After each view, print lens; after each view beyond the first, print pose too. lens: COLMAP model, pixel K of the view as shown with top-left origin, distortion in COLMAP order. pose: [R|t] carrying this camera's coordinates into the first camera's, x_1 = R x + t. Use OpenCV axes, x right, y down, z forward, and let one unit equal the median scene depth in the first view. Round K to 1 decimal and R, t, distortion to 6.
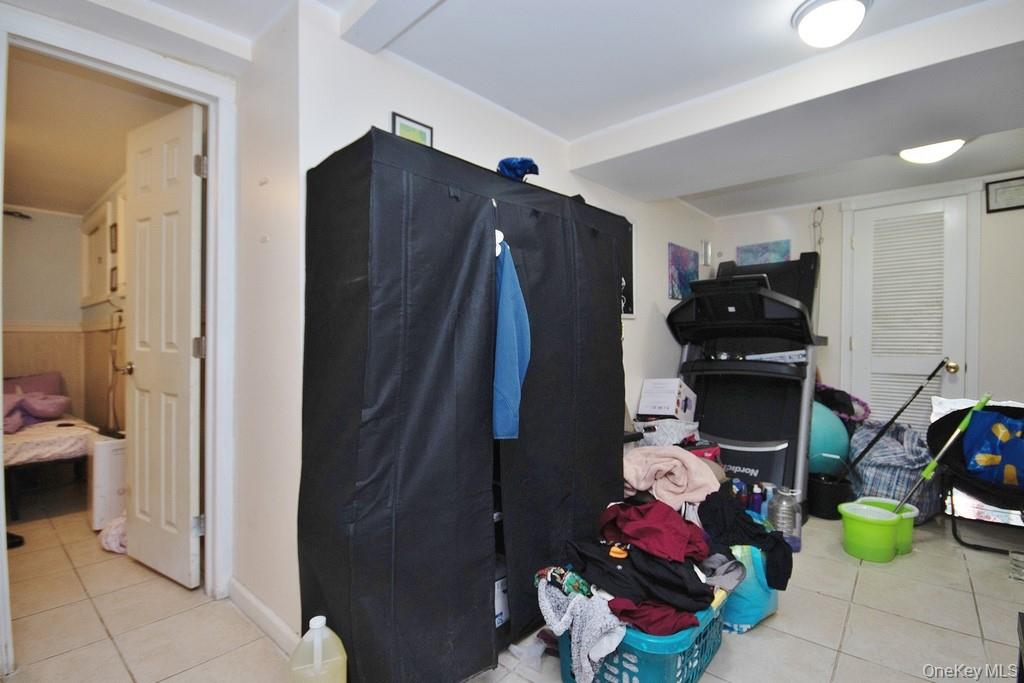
lens RADIAL K [[472.8, 0, 516.9], [0, 472.8, 349.7], [0, 0, 1]] dist [0.004135, -0.008635]
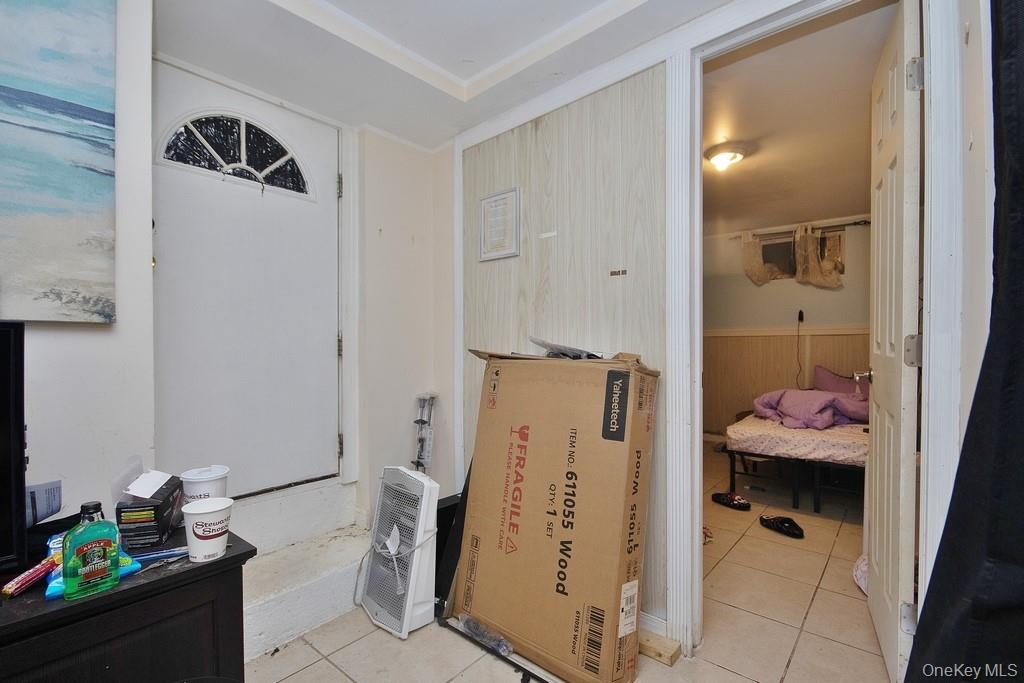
lens RADIAL K [[472.8, 0, 514.1], [0, 472.8, 348.7], [0, 0, 1]] dist [0.004135, -0.008635]
pose [[0.007367, 0.006026, -0.999955, -0.013227], [-0.013281, 0.999894, 0.005928, -0.001705], [0.999885, 0.013236, 0.007446, 0.295014]]
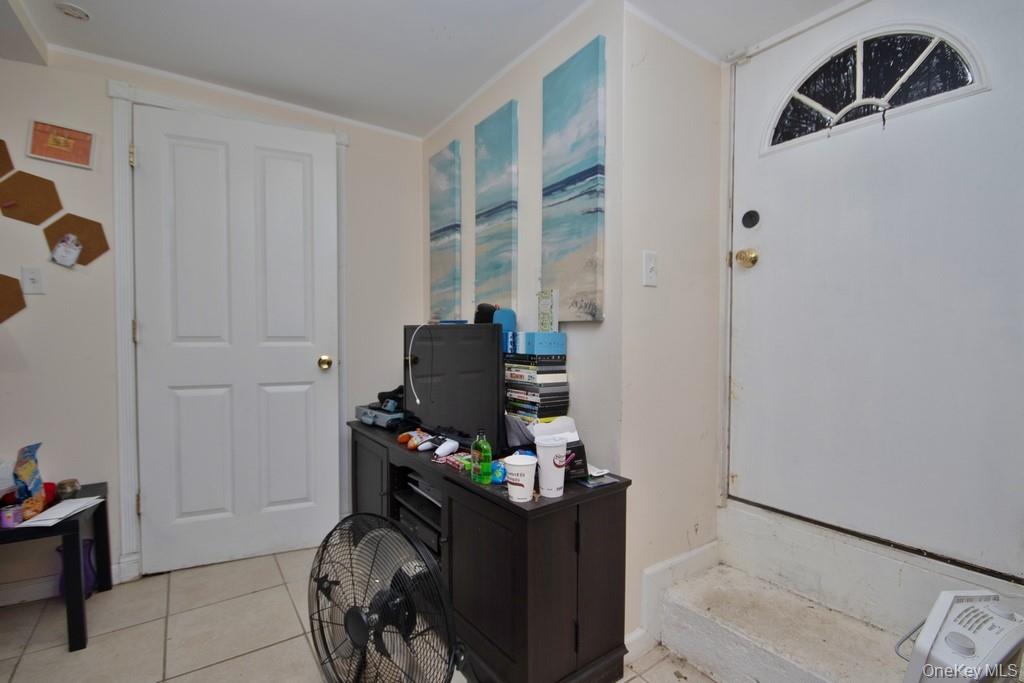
lens RADIAL K [[472.8, 0, 517.6], [0, 472.8, 344.8], [0, 0, 1]] dist [0.004135, -0.008635]
pose [[-0.970588, -0.008854, 0.240585, -0.436309], [-0.000315, 0.999369, 0.035509, -0.007512], [-0.240747, 0.034389, -0.969978, 0.496349]]
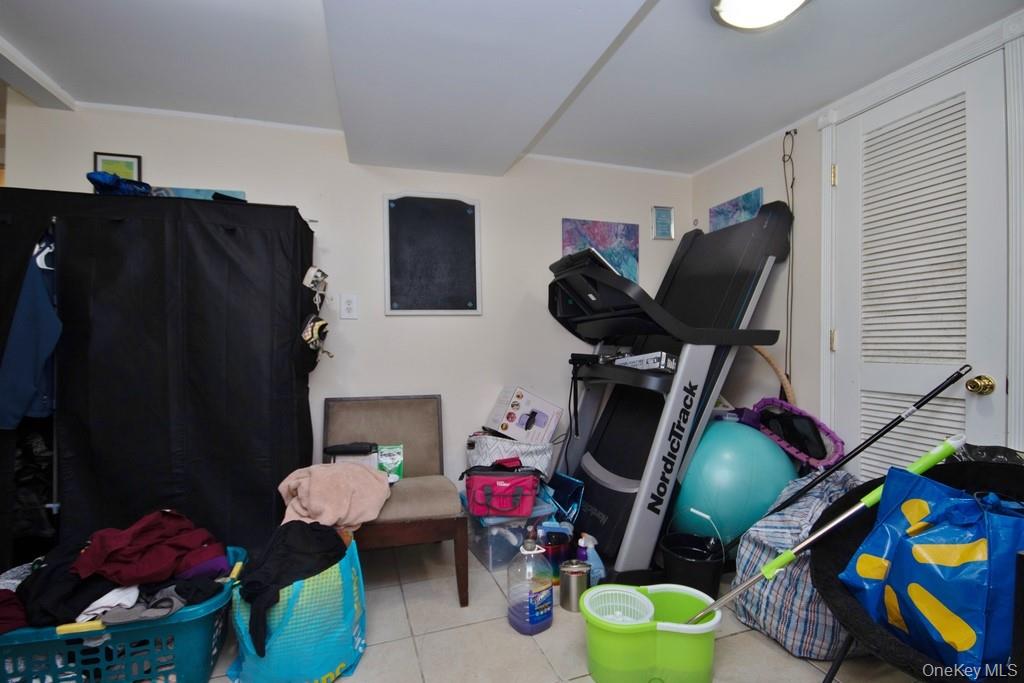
lens RADIAL K [[472.8, 0, 513.5], [0, 472.8, 350.8], [0, 0, 1]] dist [0.004135, -0.008635]
pose [[0.866371, -0.000505, -0.499401, 0.758677], [-0.000545, 0.999998, -0.001958, 0.001331], [0.499401, 0.001969, 0.866369, 0.300709]]
